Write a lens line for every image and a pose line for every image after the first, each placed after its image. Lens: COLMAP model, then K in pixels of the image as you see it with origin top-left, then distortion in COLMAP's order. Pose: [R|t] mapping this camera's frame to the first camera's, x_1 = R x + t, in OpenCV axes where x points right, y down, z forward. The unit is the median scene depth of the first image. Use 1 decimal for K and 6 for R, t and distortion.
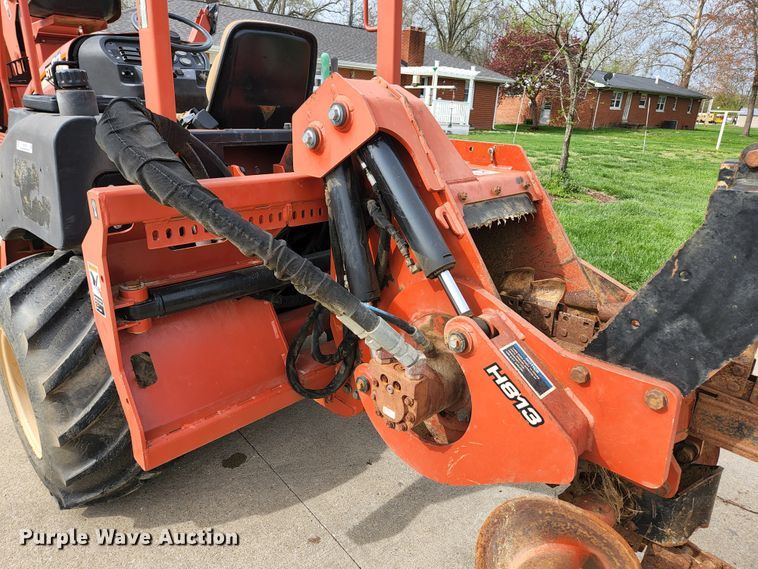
lens RADIAL K [[473.2, 0, 338.7], [0, 473.2, 272.6], [0, 0, 1]] dist [0.038972, -0.021568]
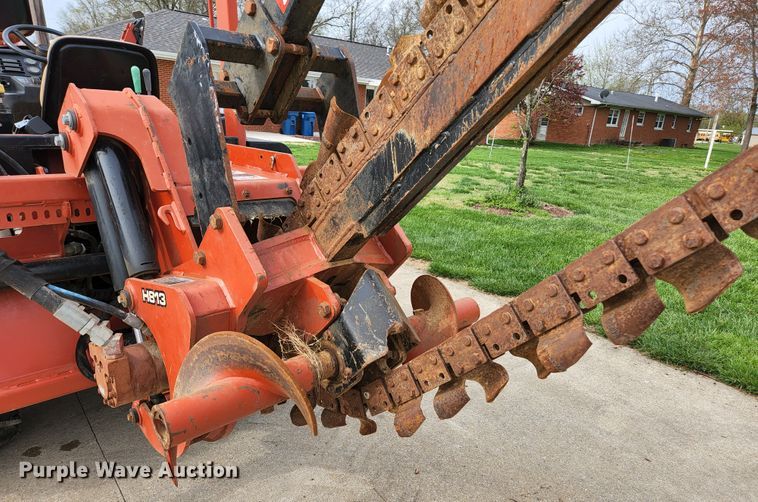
lens RADIAL K [[481.8, 0, 379.5], [0, 481.8, 277.1], [0, 0, 1]] dist [0.046266, -0.036351]
pose [[0.999371, 0.023619, -0.026439, 0.191055], [-0.024201, 0.999467, -0.021913, 0.010406], [0.025907, 0.022539, 0.999410, -0.029403]]
